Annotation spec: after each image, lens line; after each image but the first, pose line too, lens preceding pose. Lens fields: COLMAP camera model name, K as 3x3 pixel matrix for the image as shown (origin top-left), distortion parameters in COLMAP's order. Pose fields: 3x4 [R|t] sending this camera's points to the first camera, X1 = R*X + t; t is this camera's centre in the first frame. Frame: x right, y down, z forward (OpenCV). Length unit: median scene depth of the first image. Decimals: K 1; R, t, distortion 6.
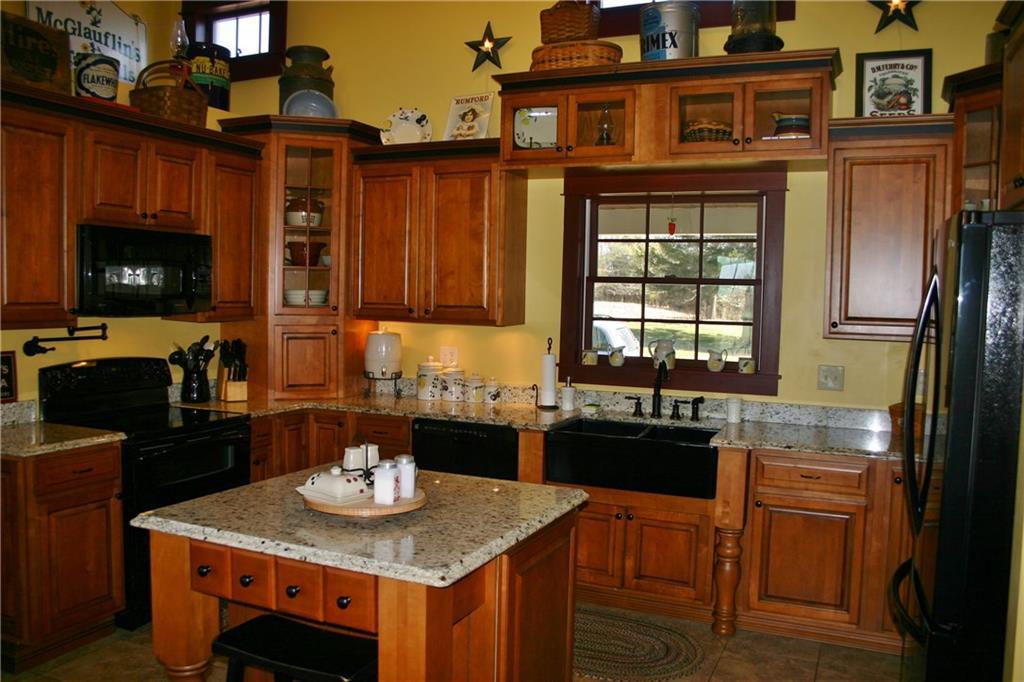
lens RADIAL K [[835.3, 0, 513.3], [0, 835.3, 340.9], [0, 0, 1]] dist [-0.143253, 0.109229]
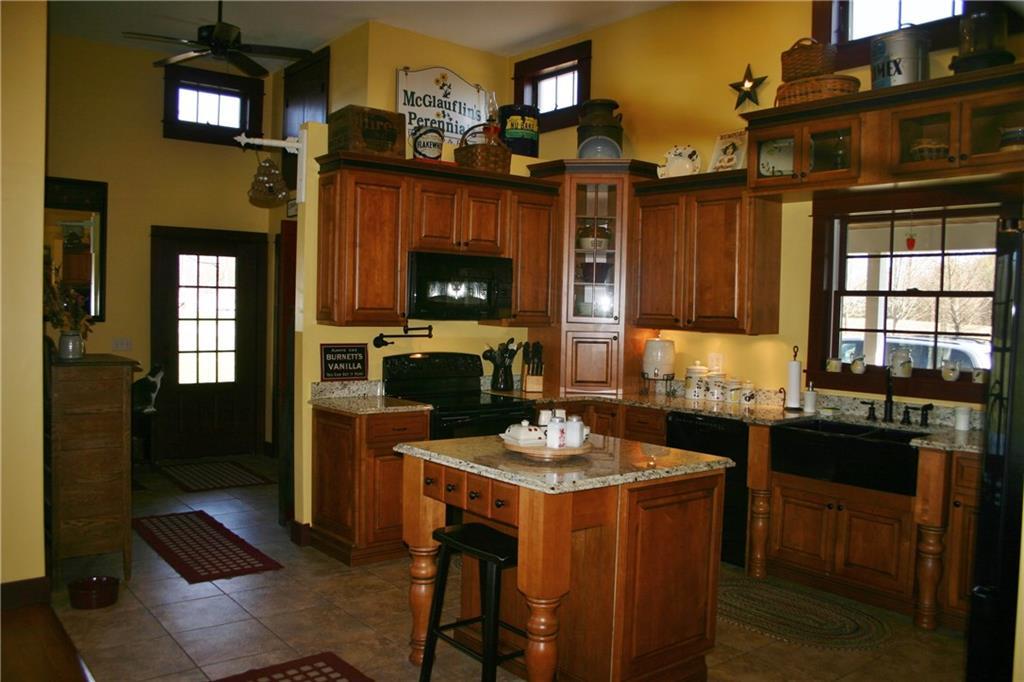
lens RADIAL K [[835.3, 0, 513.5], [0, 835.3, 342.9], [0, 0, 1]] dist [-0.143253, 0.109229]
pose [[0.893600, 0.019348, -0.448448, 0.212460], [-0.030674, 0.999367, -0.018007, 0.025025], [0.447816, 0.029847, 0.893628, -0.147128]]
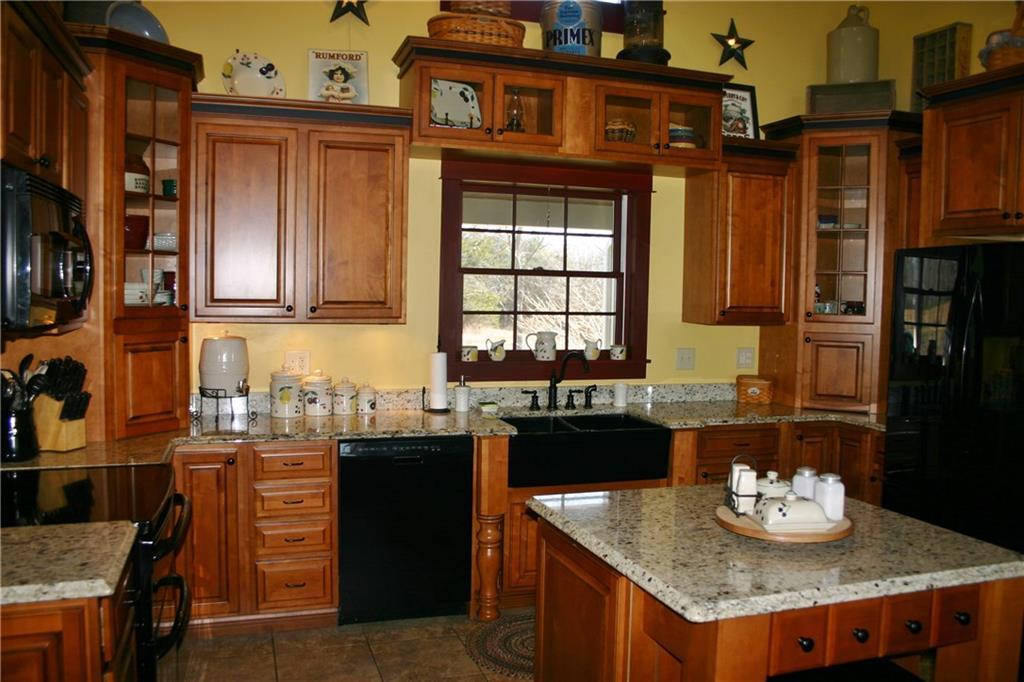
lens RADIAL K [[868.7, 0, 515.8], [0, 868.7, 334.3], [0, 0, 1]] dist [-0.121528, -0.013180]
pose [[0.726150, -0.042703, 0.686209, -0.587161], [0.034551, 0.999075, 0.025610, -0.027247], [-0.686668, 0.005113, 0.726954, 0.272164]]
